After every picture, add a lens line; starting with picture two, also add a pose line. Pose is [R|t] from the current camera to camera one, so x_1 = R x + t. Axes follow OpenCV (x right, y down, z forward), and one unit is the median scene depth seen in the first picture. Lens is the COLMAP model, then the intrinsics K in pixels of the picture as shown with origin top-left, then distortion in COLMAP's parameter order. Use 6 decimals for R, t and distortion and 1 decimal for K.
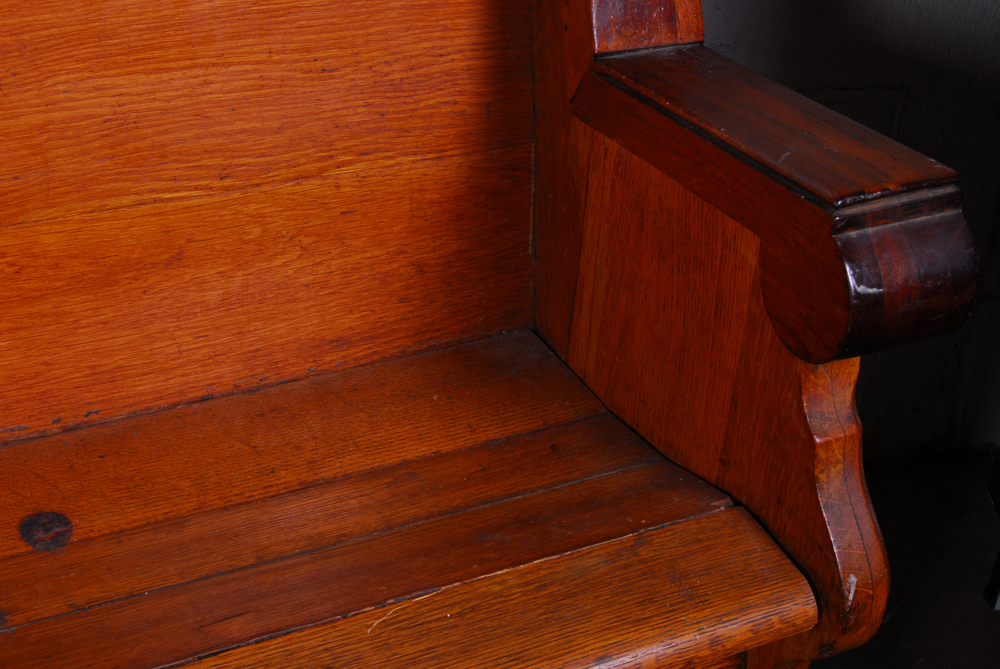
lens RADIAL K [[1630.8, 0, 500.2], [0, 1630.8, 333.3], [0, 0, 1]] dist [0.038224, 0.000000]
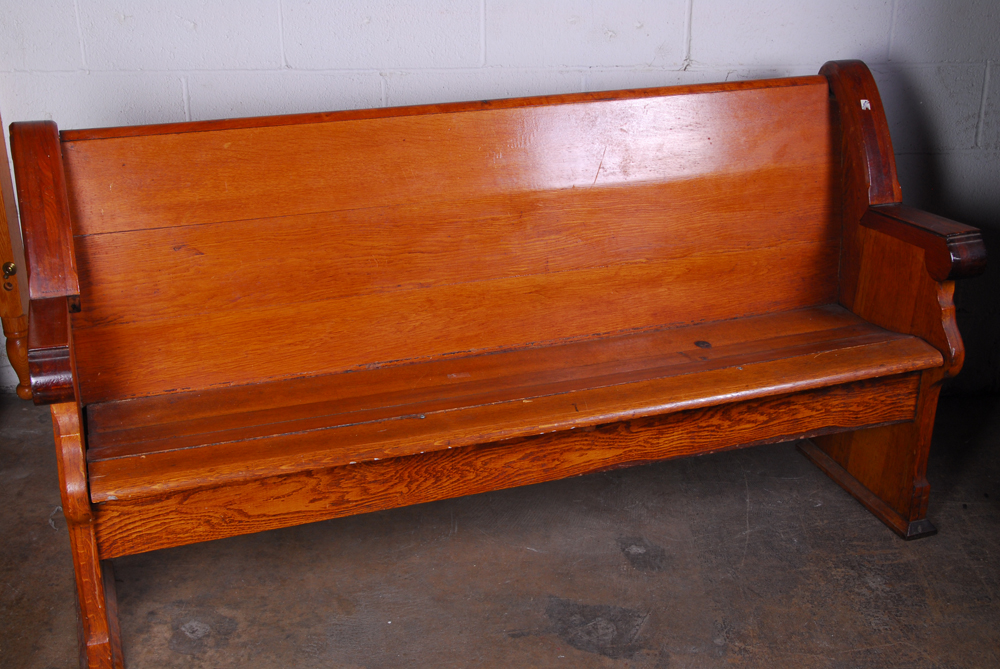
lens RADIAL K [[1368.4, 0, 500.4], [0, 1368.4, 336.5], [0, 0, 1]] dist [0.070213, 0.000000]
pose [[0.995271, 0.008347, -0.096782, -0.416977], [-0.022273, 0.989368, -0.143720, 0.514026], [0.094553, 0.145196, 0.984875, -1.795581]]
